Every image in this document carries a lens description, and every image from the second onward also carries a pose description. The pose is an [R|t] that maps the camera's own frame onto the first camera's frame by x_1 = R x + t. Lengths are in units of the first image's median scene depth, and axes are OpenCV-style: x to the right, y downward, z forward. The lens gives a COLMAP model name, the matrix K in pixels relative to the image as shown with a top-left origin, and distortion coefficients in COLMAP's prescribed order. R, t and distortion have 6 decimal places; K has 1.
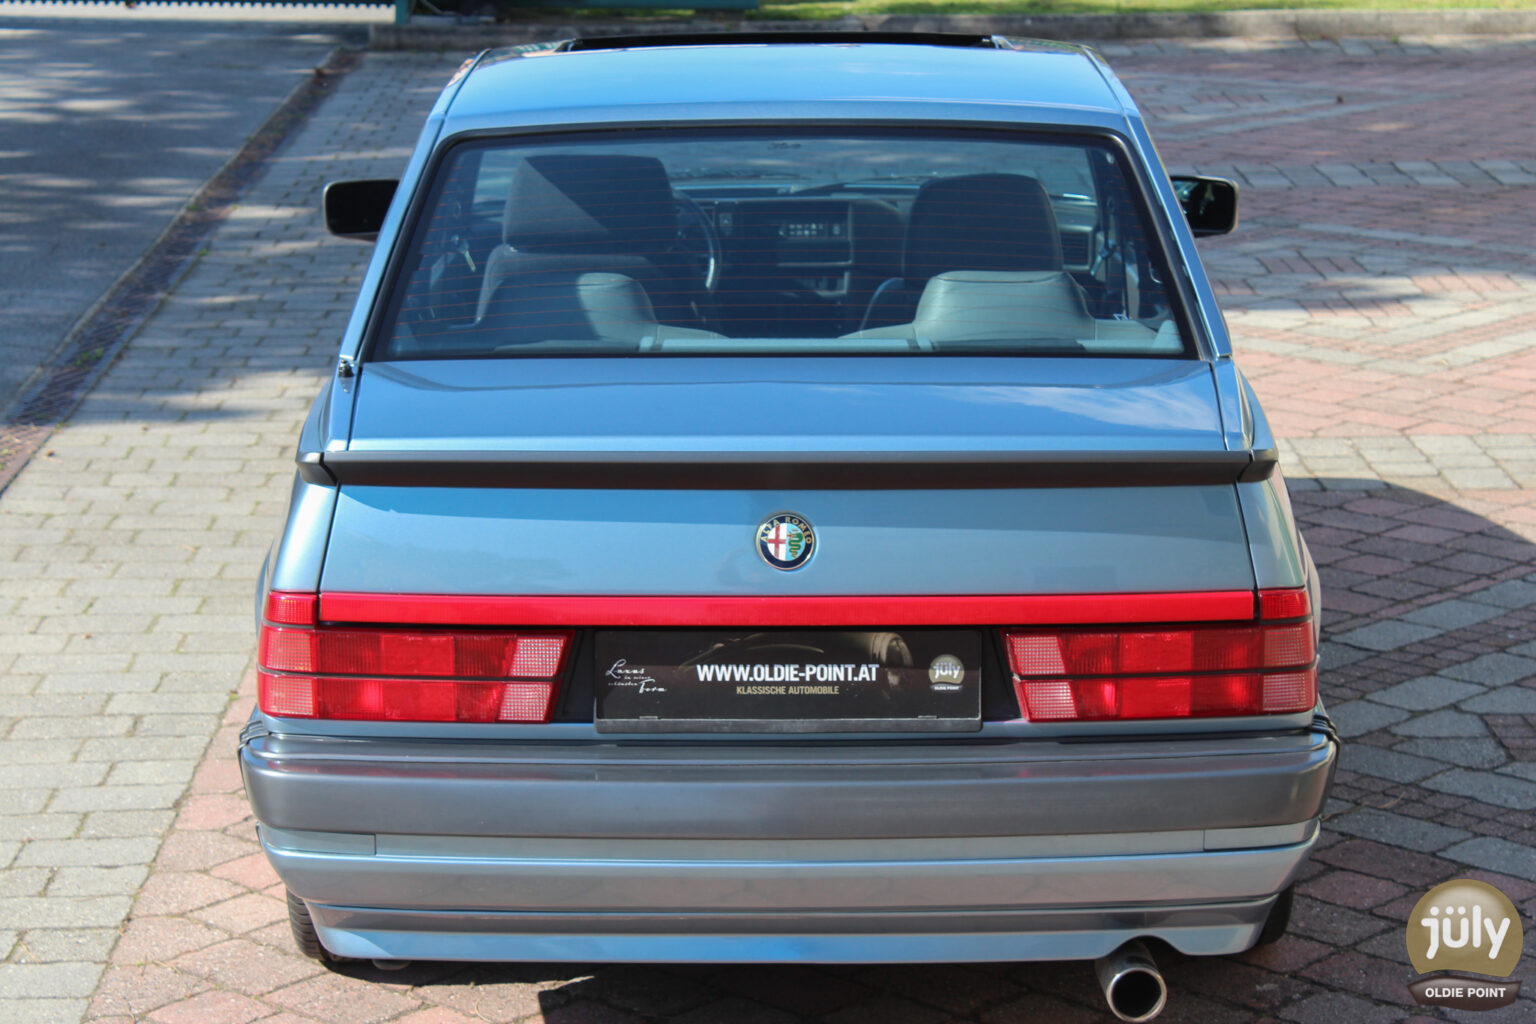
lens RADIAL K [[3620.8, 0, 768.0], [0, 3620.8, 512.0], [0, 0, 1]] dist [0.074723, 0.190000]
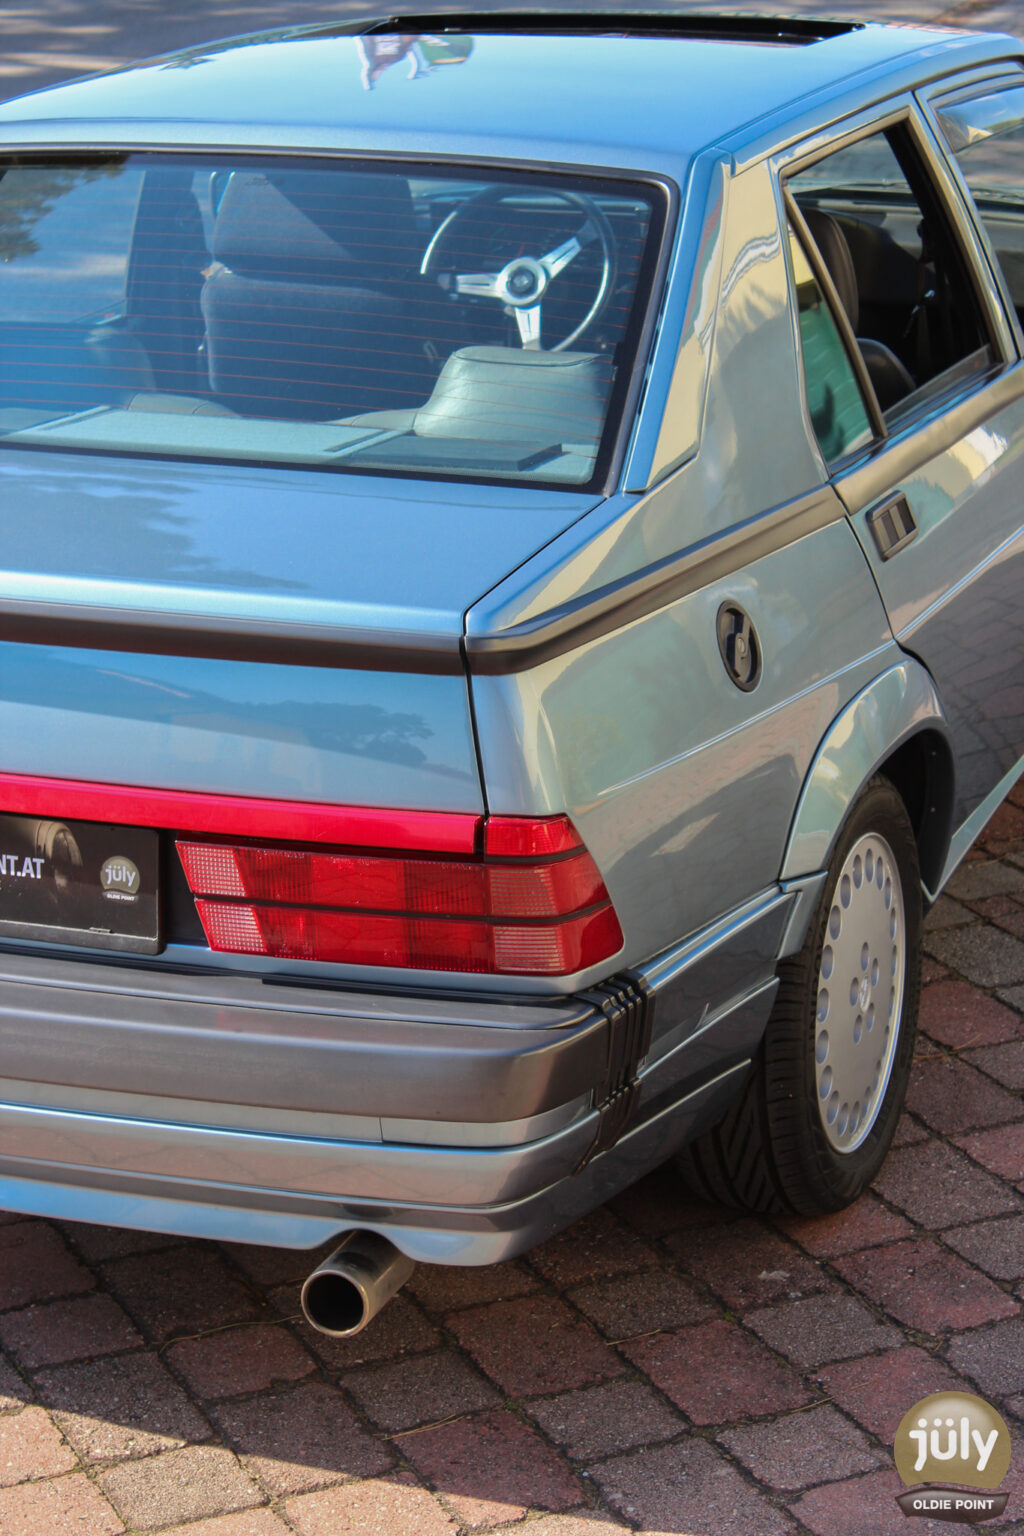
lens RADIAL K [[3620.8, 0, 512.0], [0, 3620.8, 768.0], [0, 0, 1]] dist [0.074723, 0.190000]
pose [[0.931930, 0.097798, -0.349203, 0.407399], [-0.063473, 0.992074, 0.108448, -0.072249], [0.357041, -0.078901, 0.930750, 0.287290]]
